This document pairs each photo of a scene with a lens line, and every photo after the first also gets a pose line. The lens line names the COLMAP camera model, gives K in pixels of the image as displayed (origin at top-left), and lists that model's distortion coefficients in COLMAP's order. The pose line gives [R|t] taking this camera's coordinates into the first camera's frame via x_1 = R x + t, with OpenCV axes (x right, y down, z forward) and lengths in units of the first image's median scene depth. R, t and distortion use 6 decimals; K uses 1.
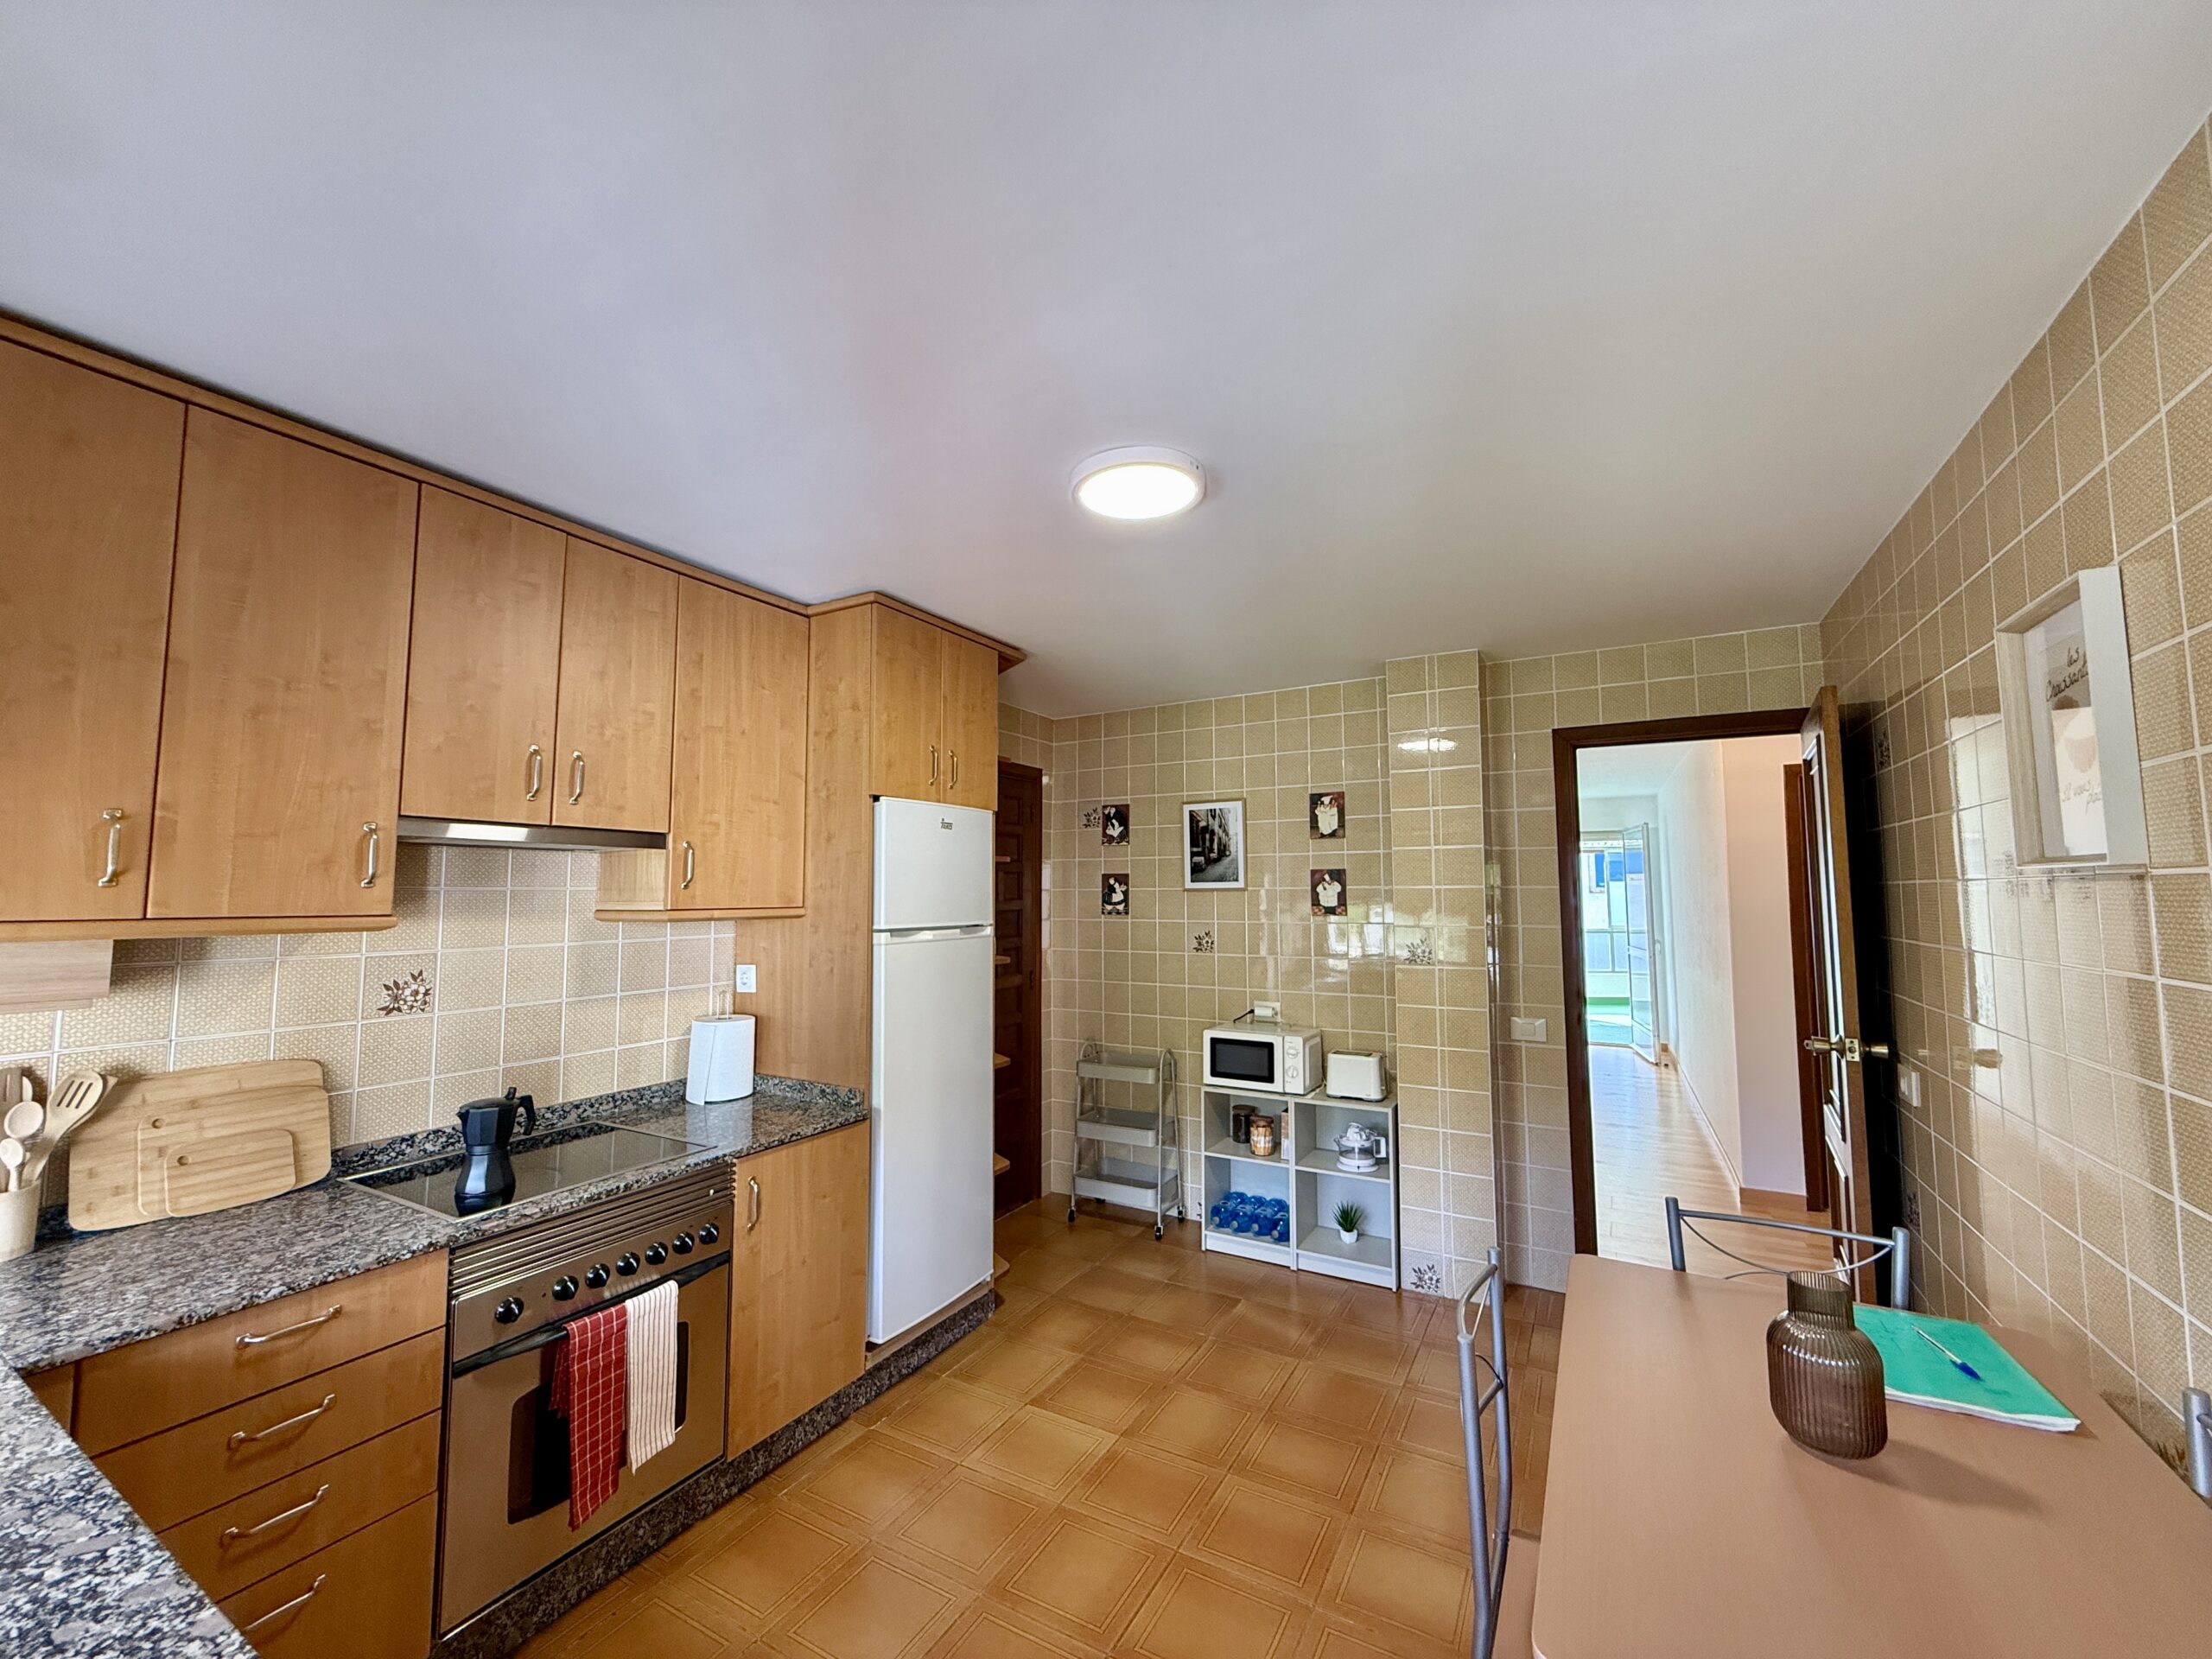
lens RADIAL K [[887.2, 0, 1094.3], [0, 887.2, 826.0], [0, 0, 1]] dist [0.009049, -0.001021]
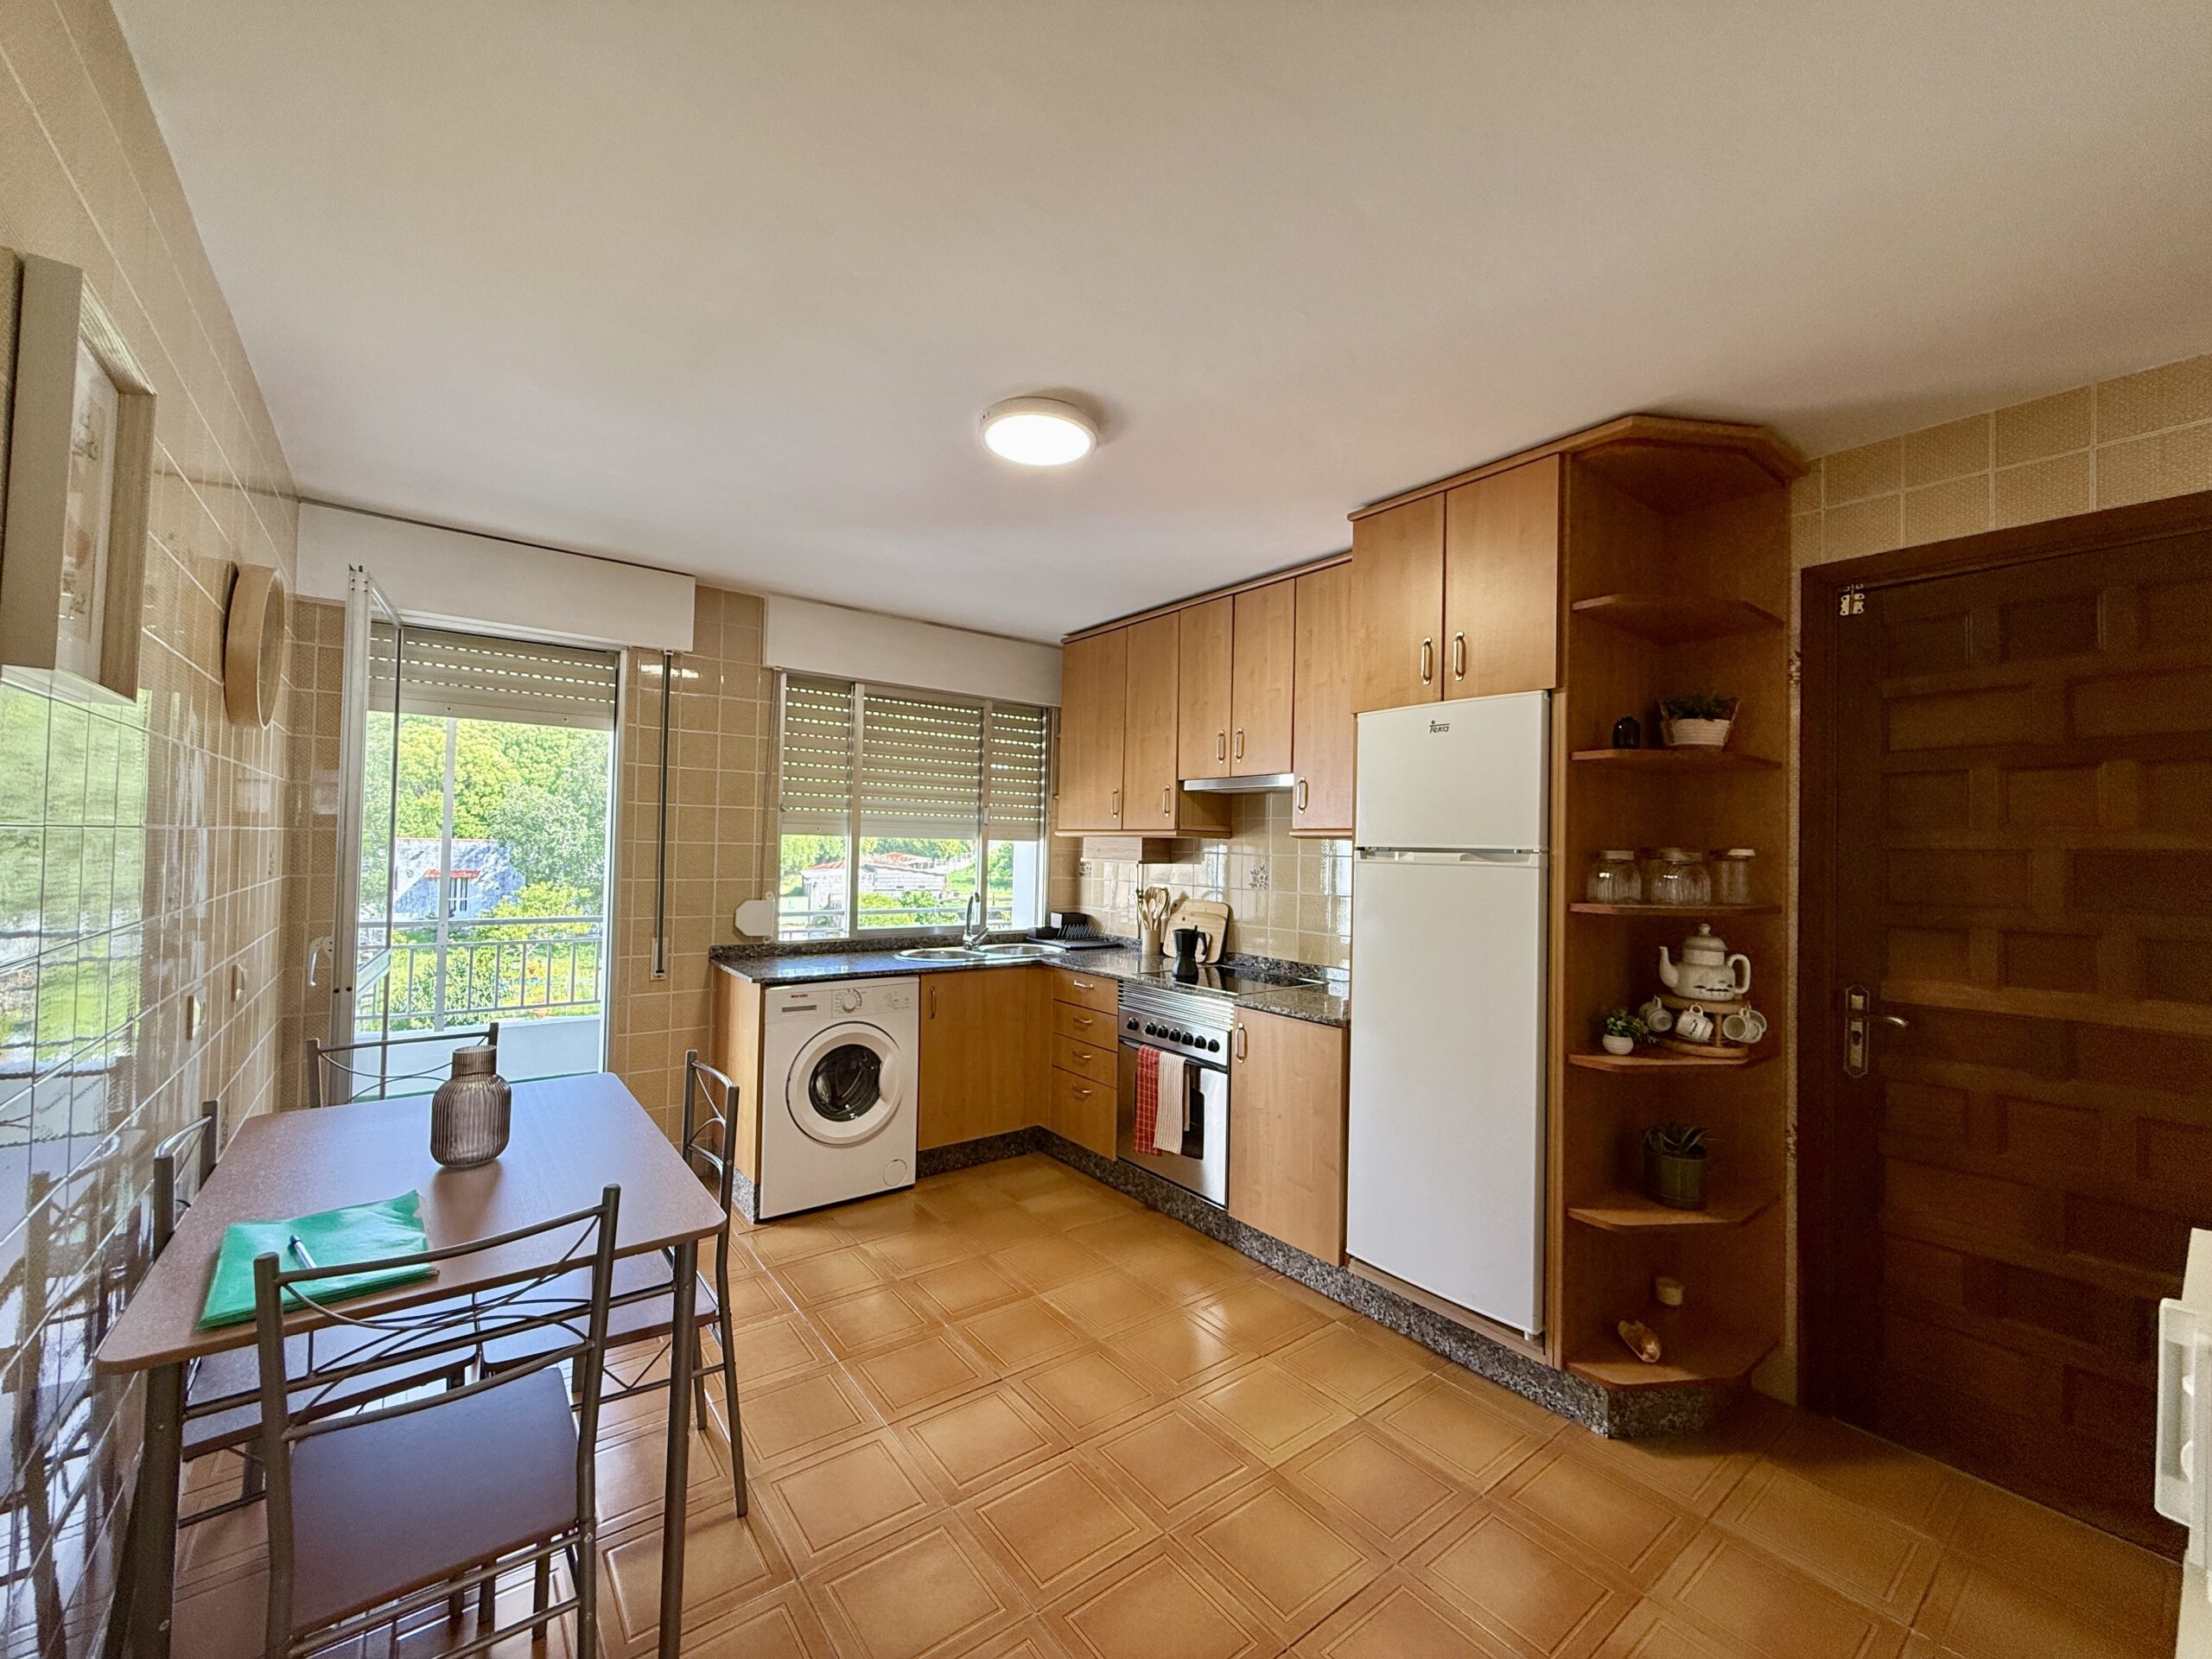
lens RADIAL K [[887.2, 0, 1098.4], [0, 887.2, 833.1], [0, 0, 1]] dist [0.009049, -0.001021]
pose [[-0.379326, -0.025741, -0.924905, 0.848830], [0.045317, 0.997896, -0.046358, 0.143235], [0.924153, -0.059499, -0.377362, 1.188831]]
